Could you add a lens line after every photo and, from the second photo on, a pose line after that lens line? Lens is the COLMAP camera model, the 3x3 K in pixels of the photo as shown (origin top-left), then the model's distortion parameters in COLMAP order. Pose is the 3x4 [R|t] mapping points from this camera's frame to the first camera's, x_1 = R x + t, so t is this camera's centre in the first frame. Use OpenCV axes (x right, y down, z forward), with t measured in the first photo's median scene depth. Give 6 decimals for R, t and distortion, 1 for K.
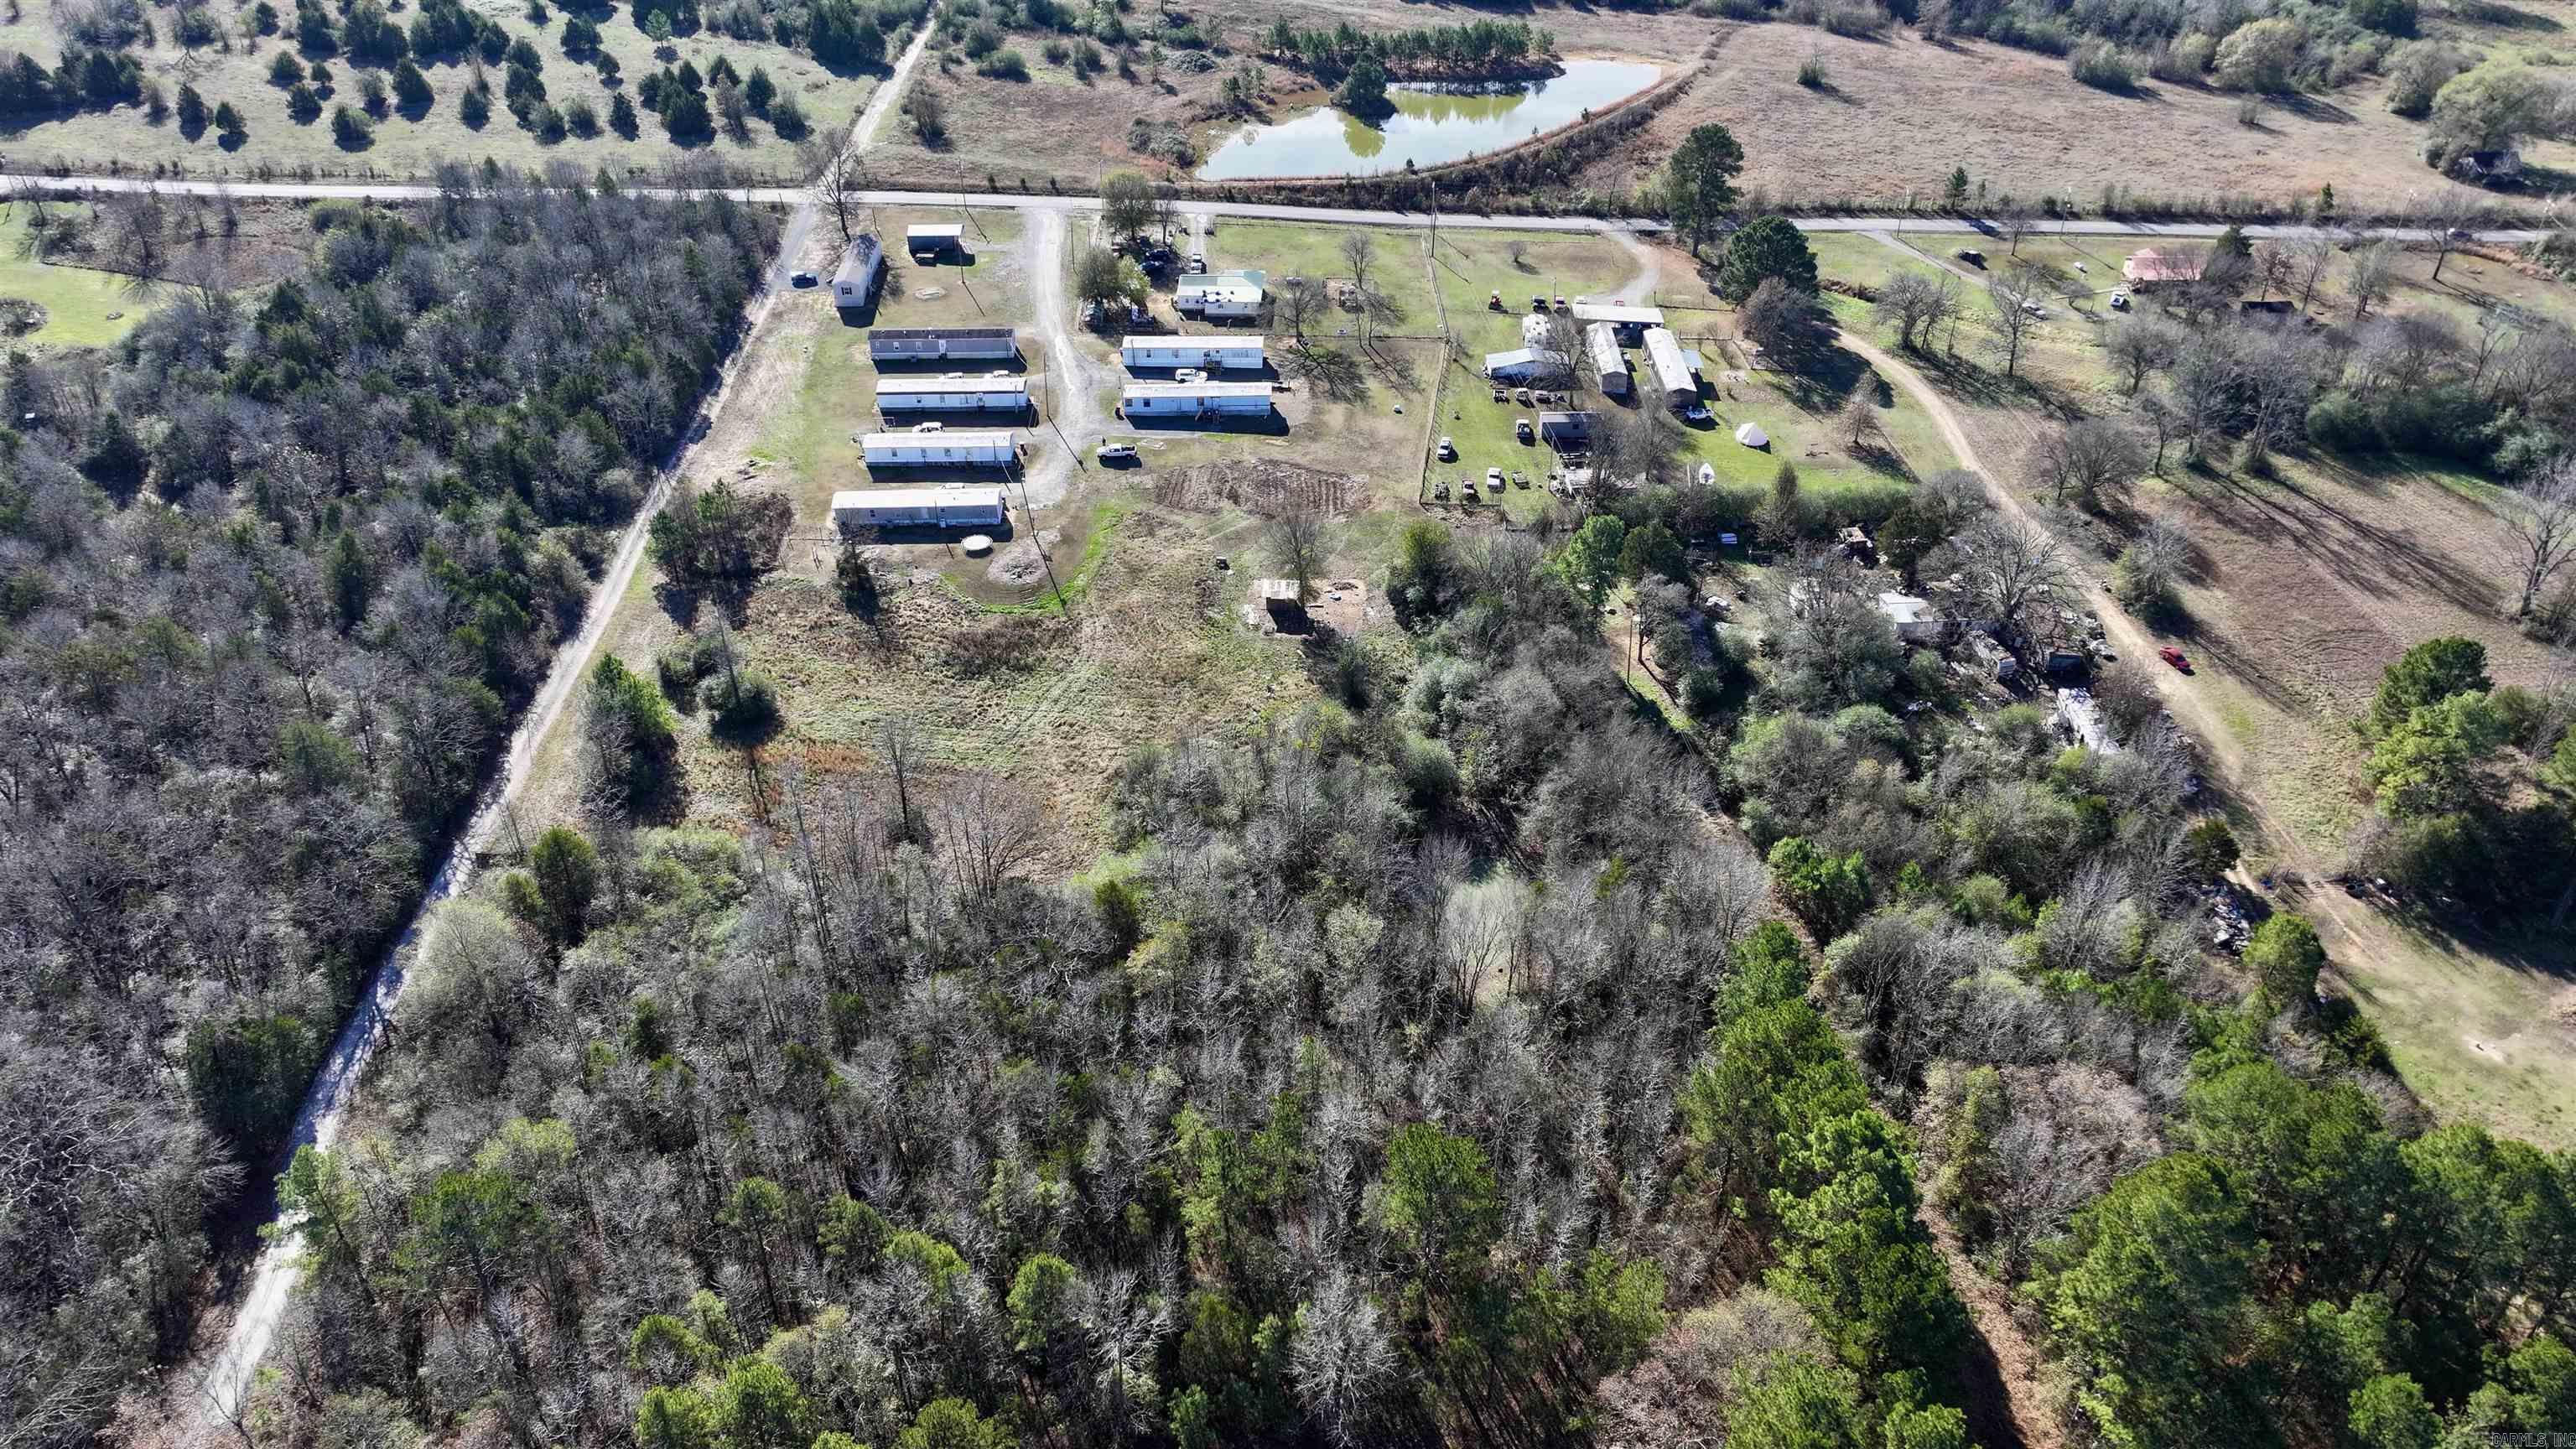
lens RADIAL K [[1794.1, 0, 1288.0], [0, 1794.1, 724.5], [0, 0, 1]] dist [0.002228, 0.008066]
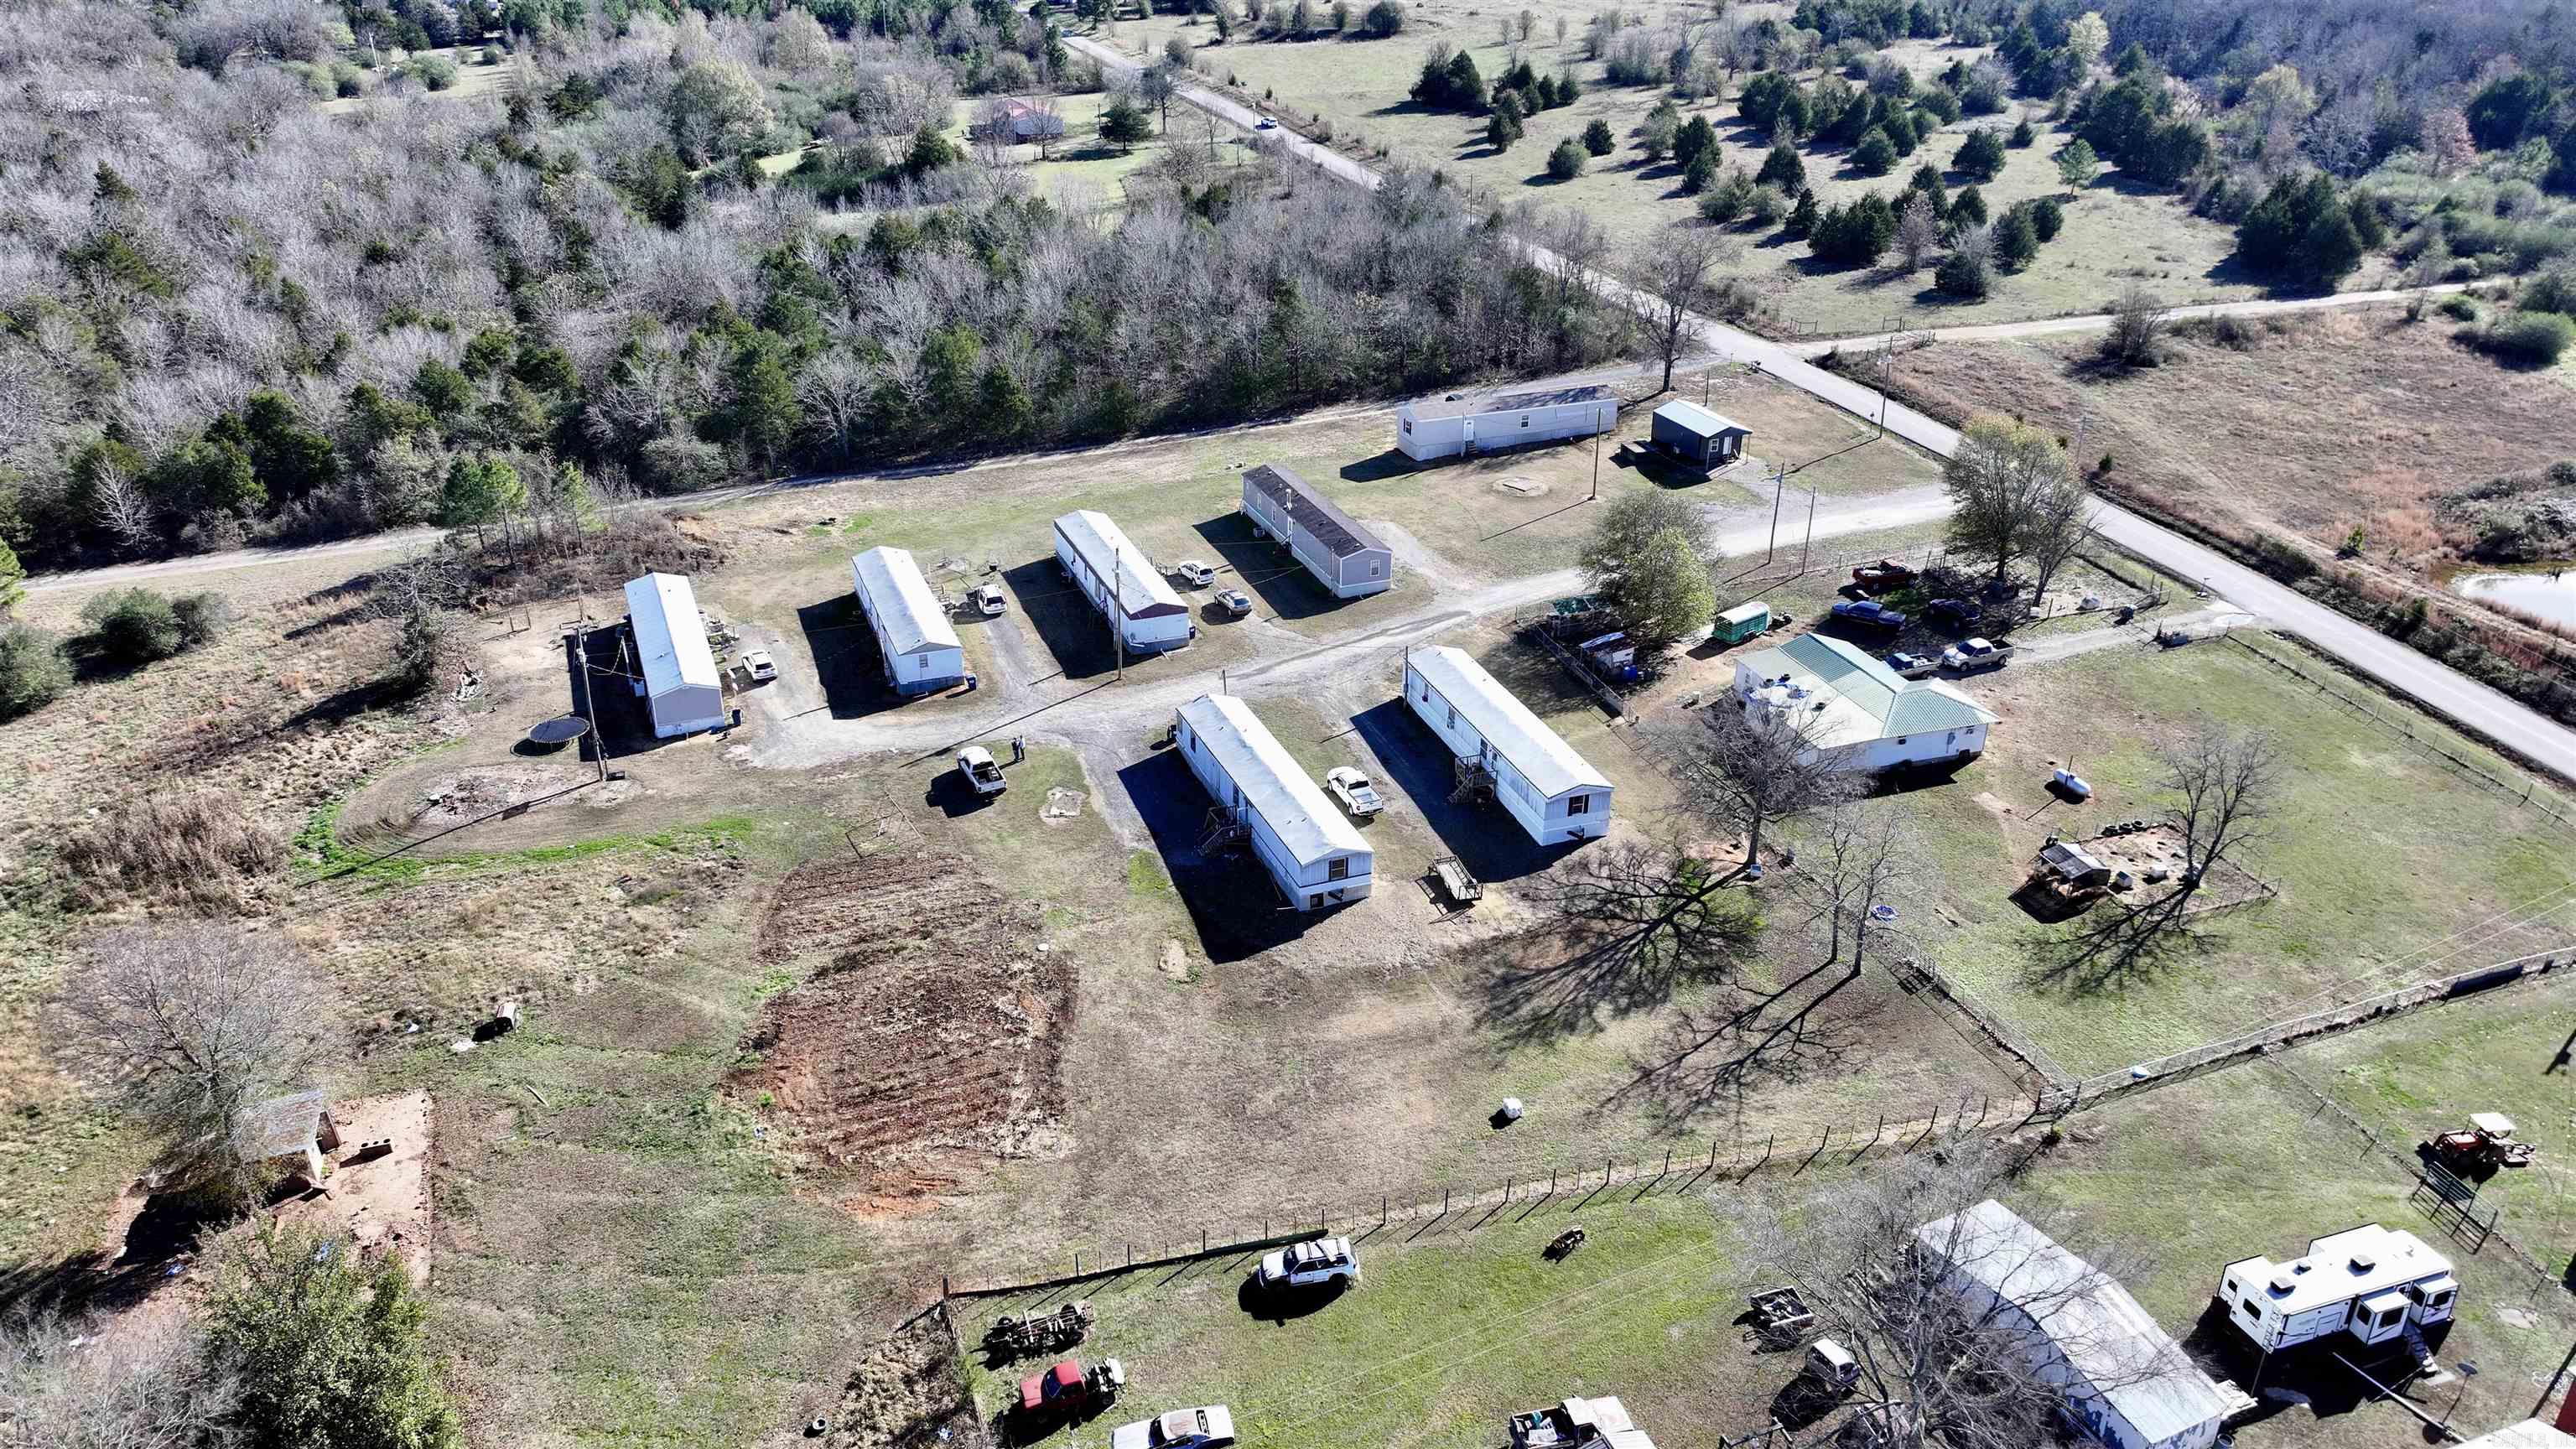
lens RADIAL K [[1811.5, 0, 1293.9], [0, 1811.5, 721.0], [0, 0, 1]] dist [0.001080, 0.013407]
pose [[0.359991, 0.418567, -0.833792, 0.291774], [-0.547423, 0.818457, 0.174518, -0.272055], [0.755470, 0.393612, 0.523770, 0.783300]]
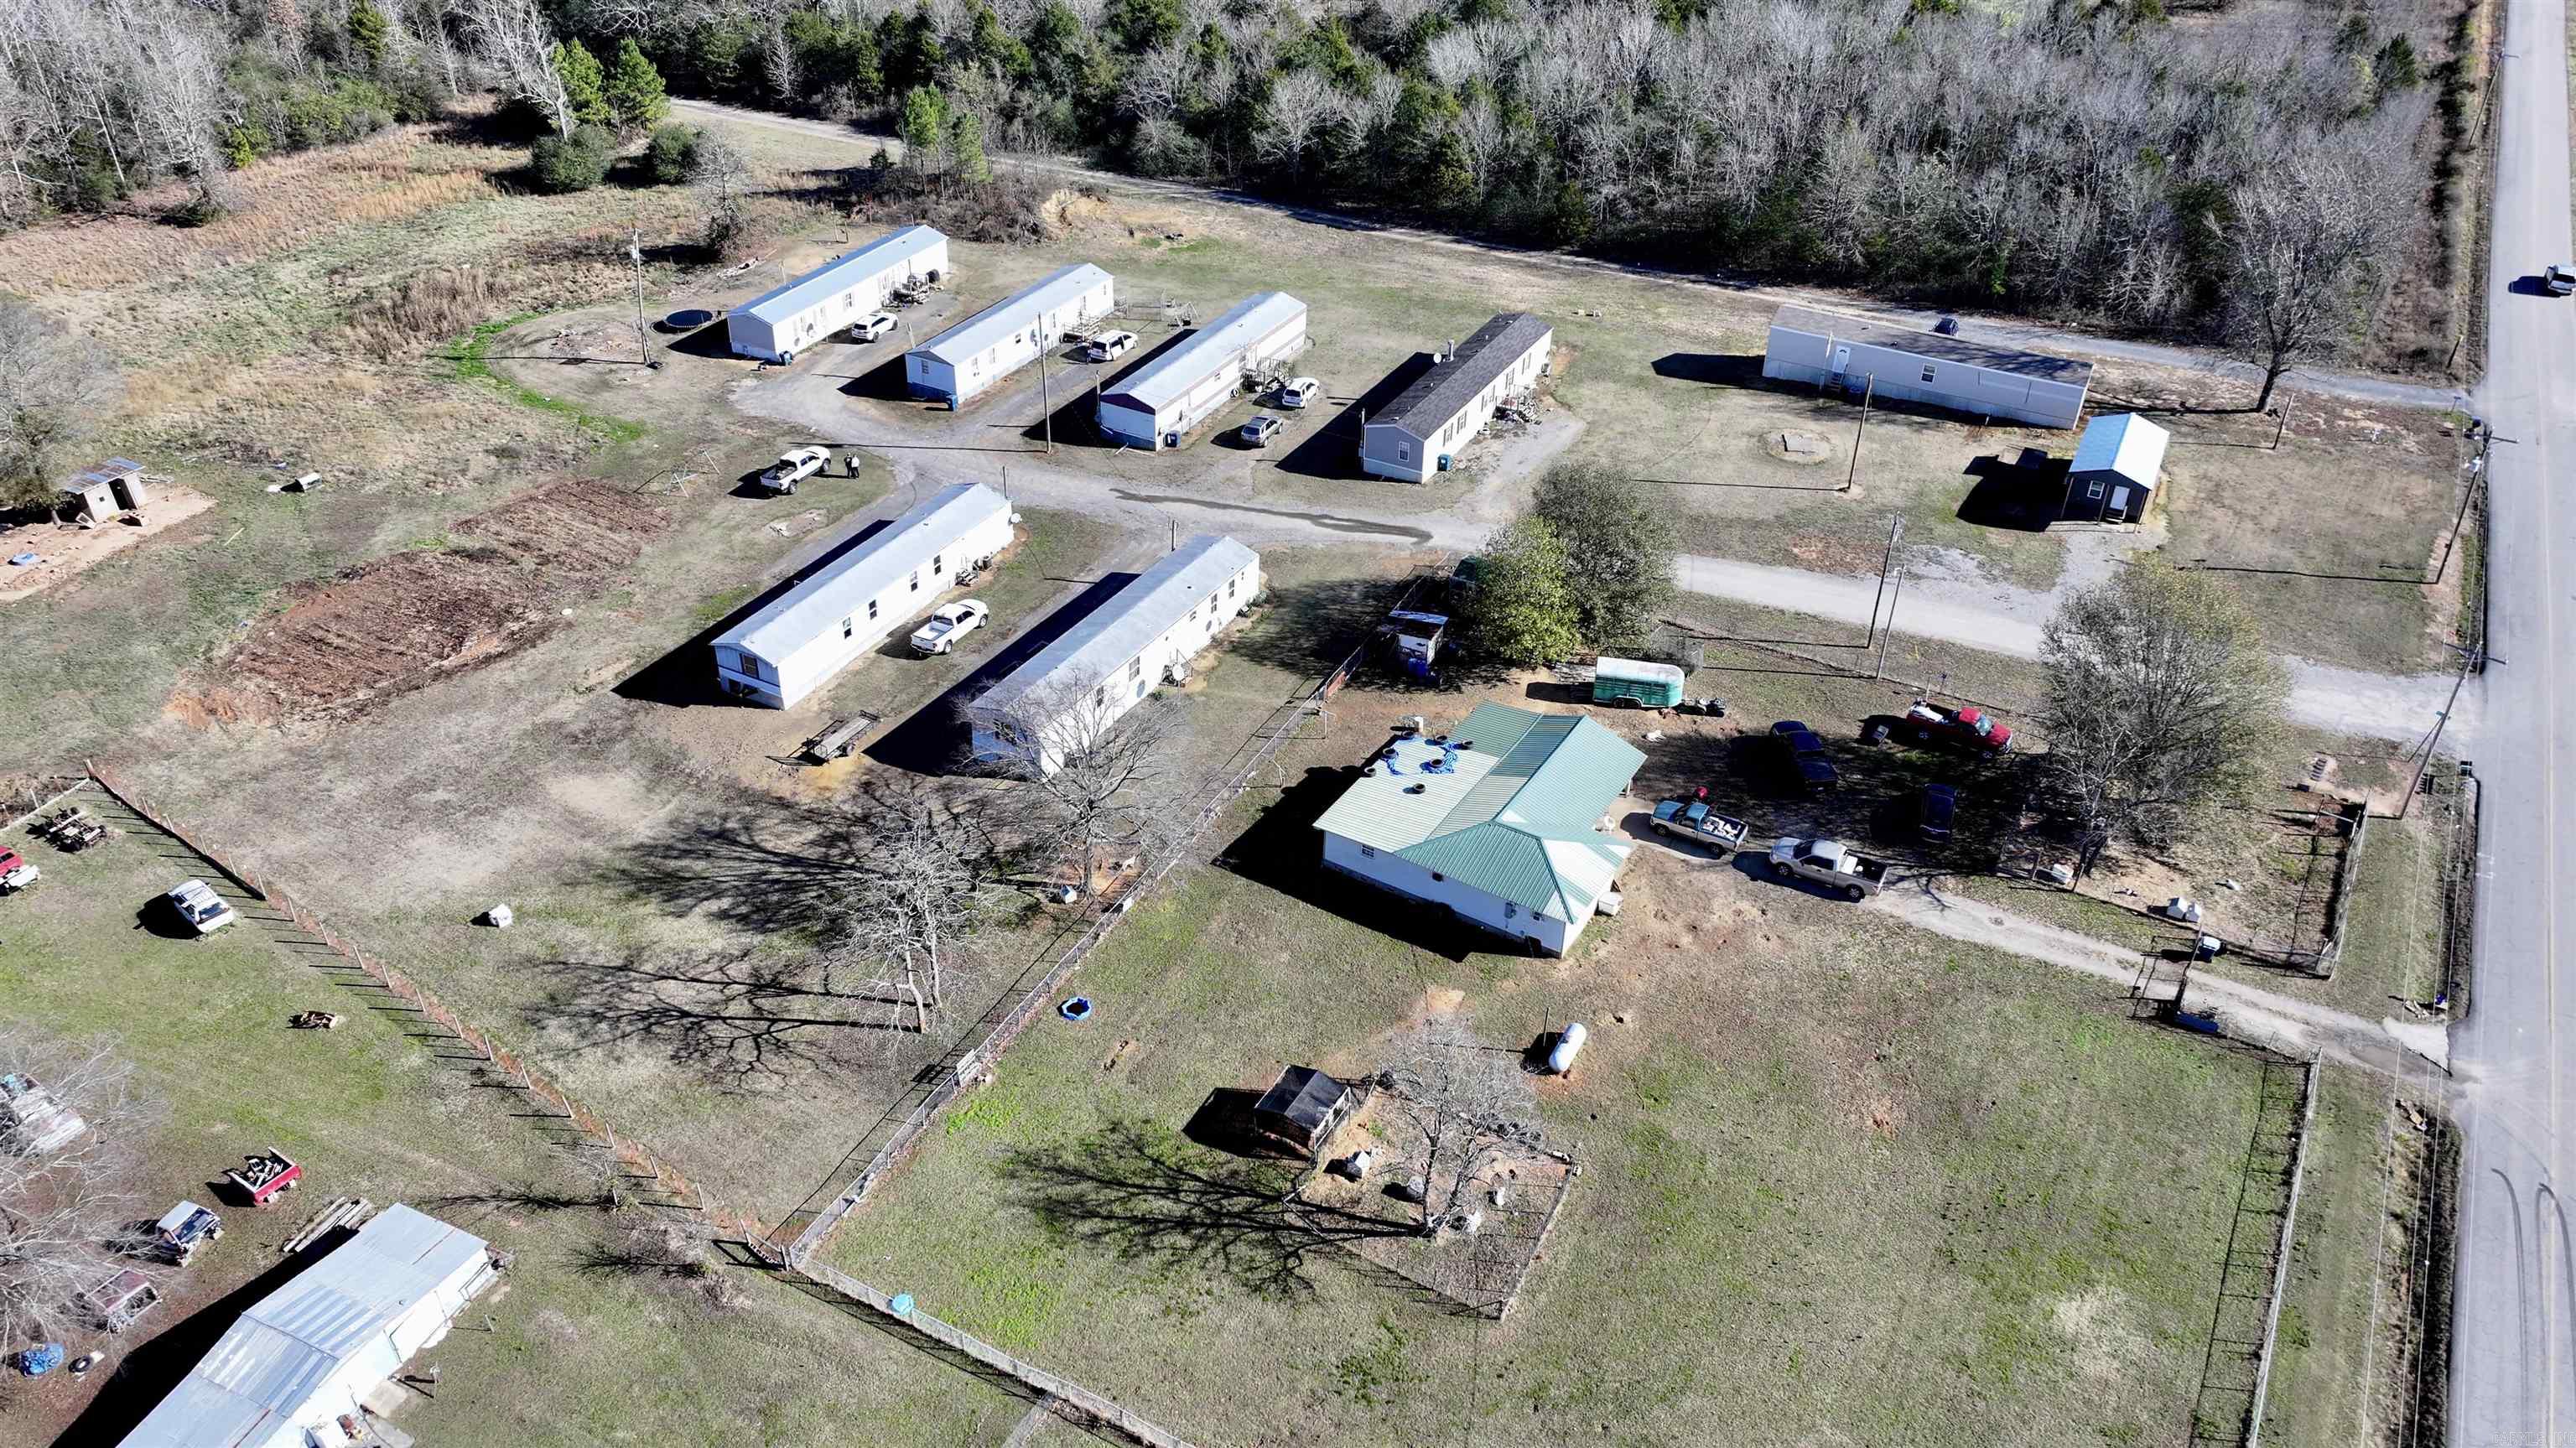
lens RADIAL K [[1867.7, 0, 1291.4], [0, 1867.7, 720.9], [0, 0, 1]] dist [0.003918, 0.003607]
pose [[-0.478389, 0.492371, -0.727128, 0.218018], [-0.520165, 0.508244, 0.686379, -0.496494], [0.707511, 0.706583, 0.012975, 1.083671]]
